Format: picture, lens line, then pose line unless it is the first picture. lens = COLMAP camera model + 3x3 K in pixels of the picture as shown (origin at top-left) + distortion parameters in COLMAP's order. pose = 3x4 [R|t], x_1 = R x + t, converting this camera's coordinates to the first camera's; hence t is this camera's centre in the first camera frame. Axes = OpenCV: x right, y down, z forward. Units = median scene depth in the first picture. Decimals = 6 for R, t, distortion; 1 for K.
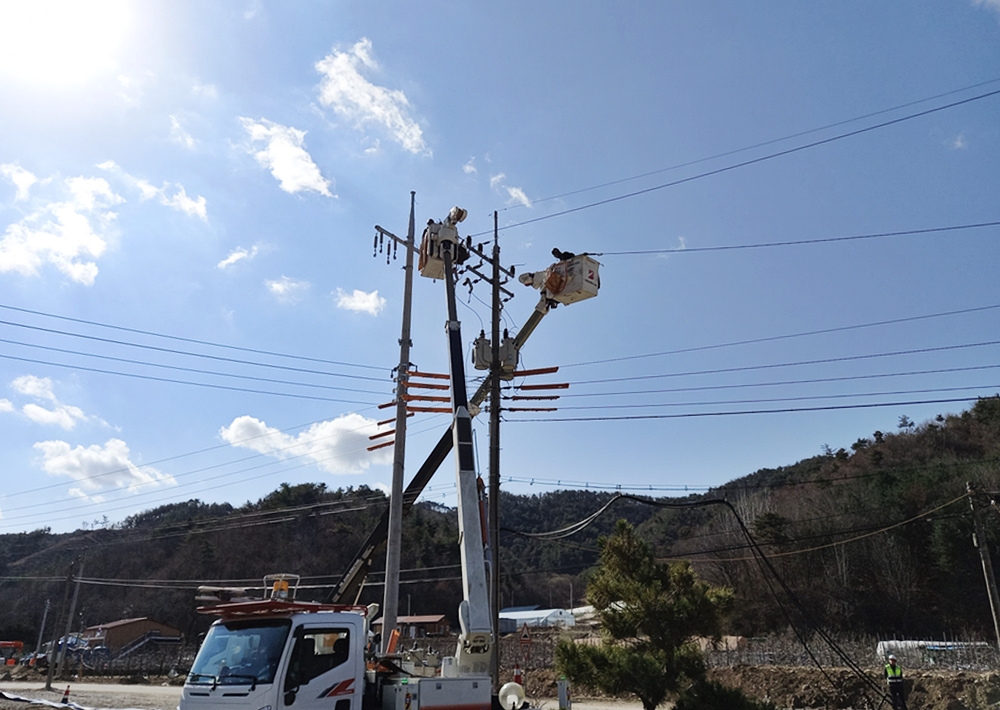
lens RADIAL K [[760.0, 0, 500.0], [0, 760.0, 355.0], [0, 0, 1]] dist [0.001150, -0.000210]
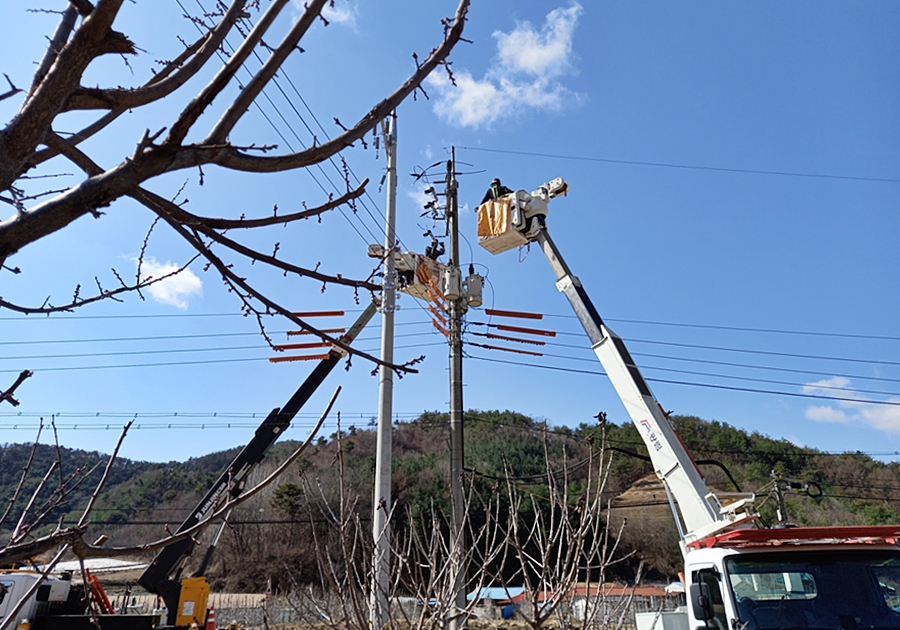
lens RADIAL K [[675.7, 0, 450.0], [0, 675.7, 315.0], [0, 0, 1]] dist [0.003650, -0.001414]
pose [[0.806211, 0.223195, 0.547912, -0.023422], [-0.201451, 0.974331, -0.100480, 0.005970], [-0.556275, -0.029370, 0.830479, 0.014414]]
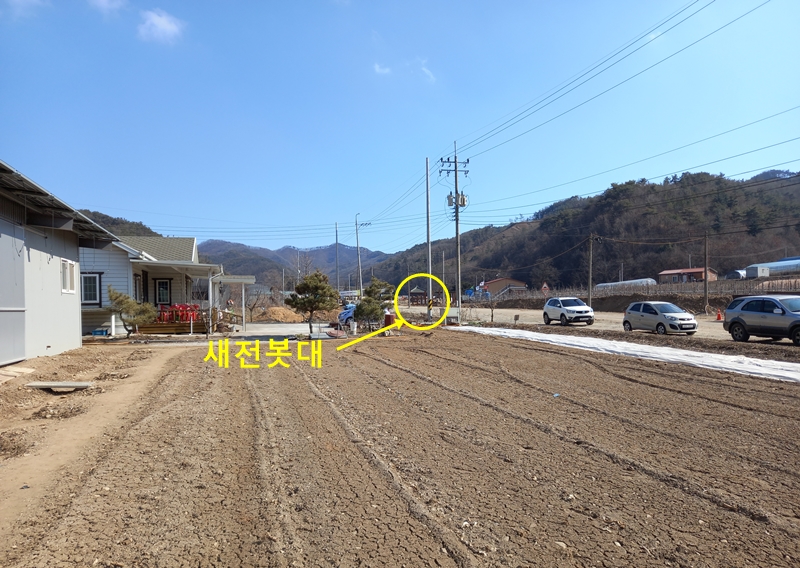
lens RADIAL K [[608.0, 0, 400.0], [0, 608.0, 284.0], [0, 0, 1]] dist [0.001150, -0.000210]
pose [[0.738649, -0.022257, -0.673723, 0.140002], [0.257127, 0.933191, 0.251077, -0.033389], [0.623124, -0.358690, 0.695024, -0.085017]]
